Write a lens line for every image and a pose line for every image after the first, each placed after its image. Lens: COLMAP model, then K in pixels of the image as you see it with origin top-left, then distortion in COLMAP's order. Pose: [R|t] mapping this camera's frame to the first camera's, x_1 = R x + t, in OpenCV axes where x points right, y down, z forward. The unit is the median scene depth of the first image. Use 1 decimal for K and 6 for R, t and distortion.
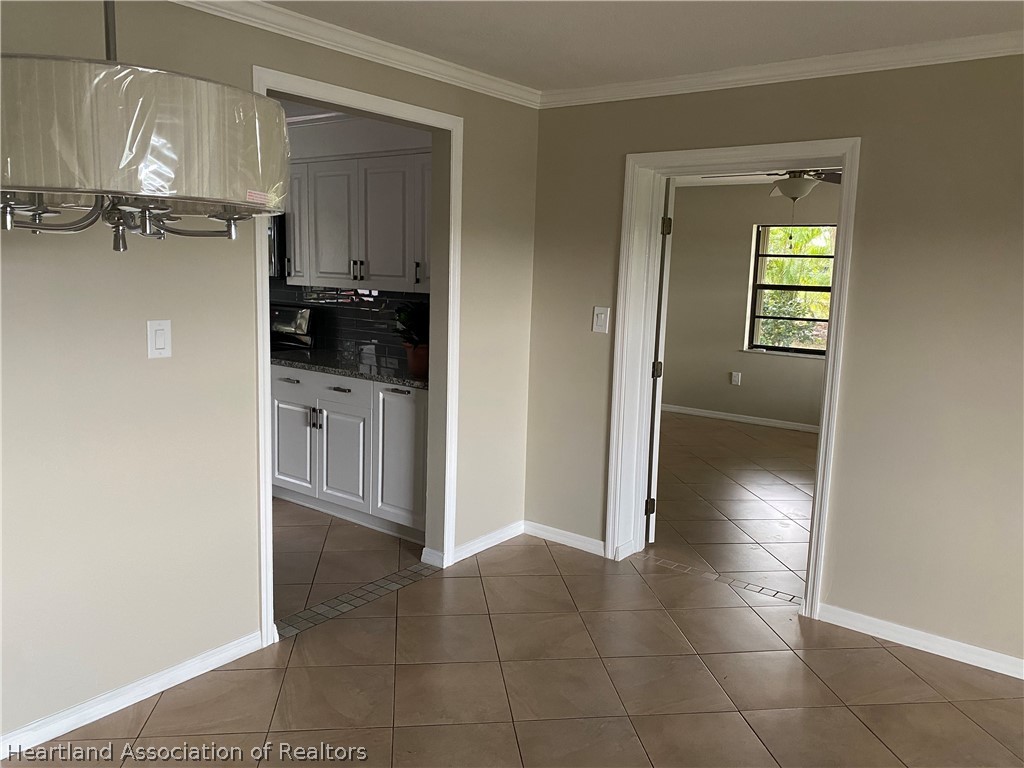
lens RADIAL K [[780.8, 0, 513.2], [0, 780.8, 385.0], [0, 0, 1]] dist [0.020790, -0.021445]
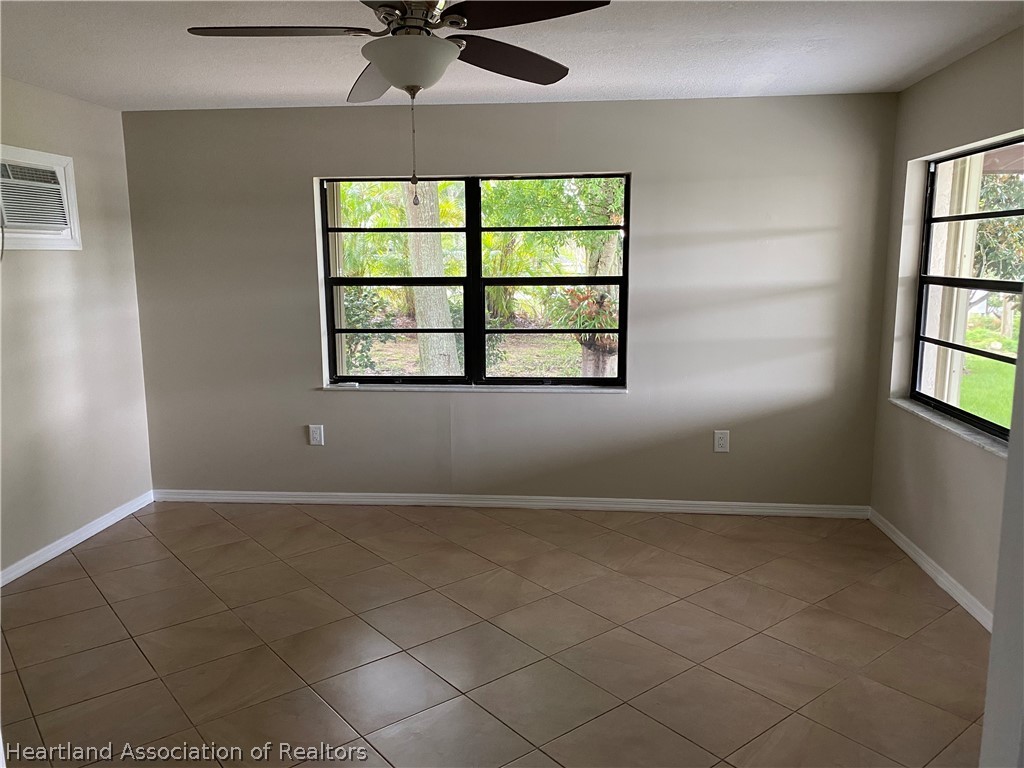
lens RADIAL K [[780.8, 0, 514.0], [0, 780.8, 384.2], [0, 0, 1]] dist [0.020790, -0.021445]
pose [[0.849645, -0.119684, 0.513594, 0.110375], [0.110089, 0.992703, 0.049211, -0.060442], [-0.515736, 0.014729, 0.856621, 0.407321]]
